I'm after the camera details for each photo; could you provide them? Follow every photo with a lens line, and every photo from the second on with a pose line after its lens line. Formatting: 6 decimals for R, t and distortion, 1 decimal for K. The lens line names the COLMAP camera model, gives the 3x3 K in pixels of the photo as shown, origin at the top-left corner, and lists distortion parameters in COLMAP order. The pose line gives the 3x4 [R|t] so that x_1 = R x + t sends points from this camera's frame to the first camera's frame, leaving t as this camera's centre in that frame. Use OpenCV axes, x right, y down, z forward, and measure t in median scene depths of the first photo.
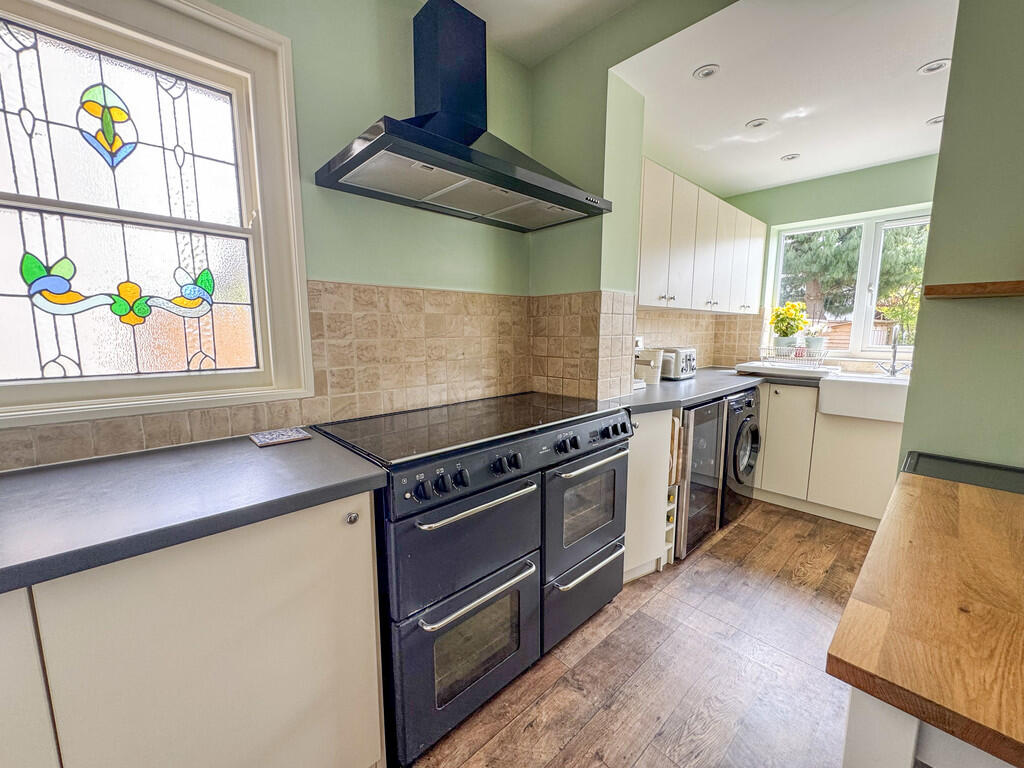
lens RADIAL K [[411.8, 0, 512.0], [0, 411.8, 384.0], [0, 0, 1]] dist [-0.000111, -0.000068]
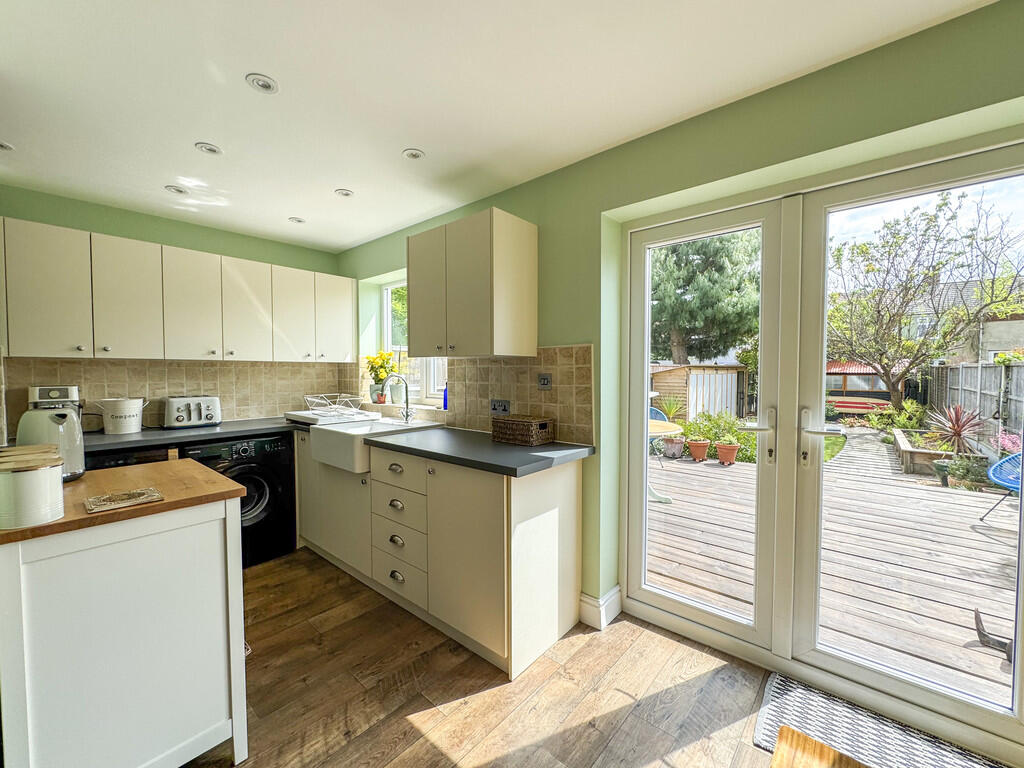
lens RADIAL K [[411.8, 0, 512.0], [0, 411.8, 384.0], [0, 0, 1]] dist [-0.000111, -0.000068]
pose [[0.994808, -0.003565, 0.101706, 1.834026], [0.013917, 0.994762, -0.101263, -0.009811], [-0.100812, 0.102153, 0.989647, -0.136414]]
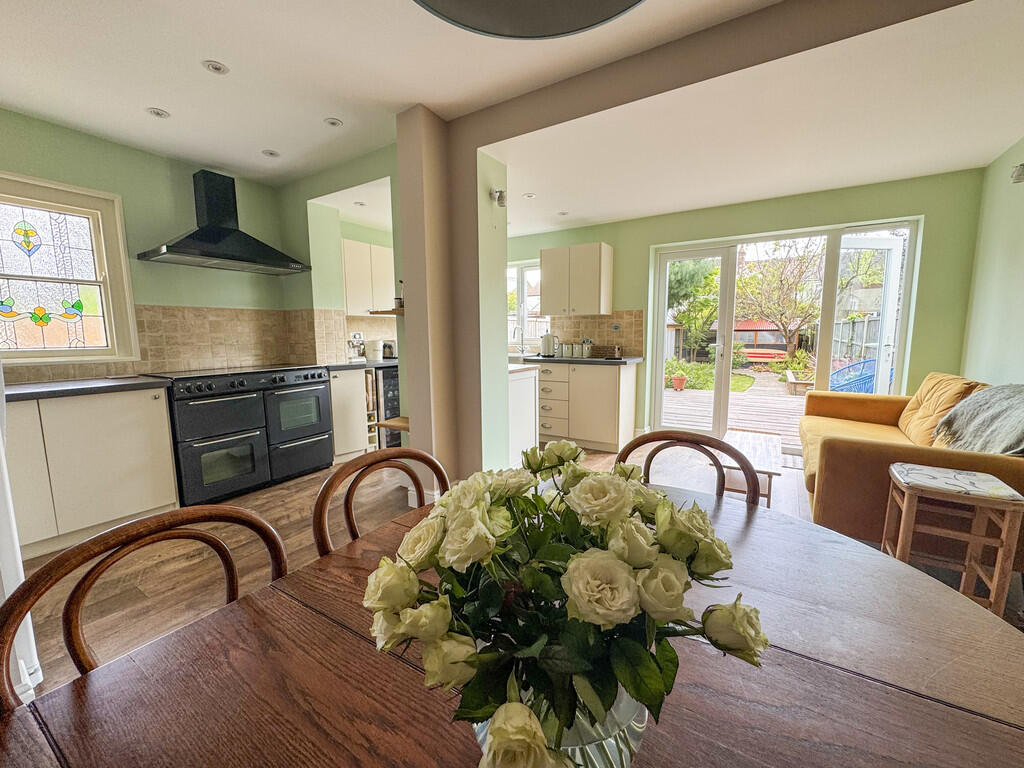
lens RADIAL K [[420.1, 0, 512.0], [0, 420.1, 384.0], [0, 0, 1]] dist [-0.000677, -0.000071]
pose [[0.967586, -0.038698, 0.249559, 0.696555], [0.041805, 0.999100, -0.007160, 0.211470], [-0.249057, 0.017361, 0.968333, -1.320629]]
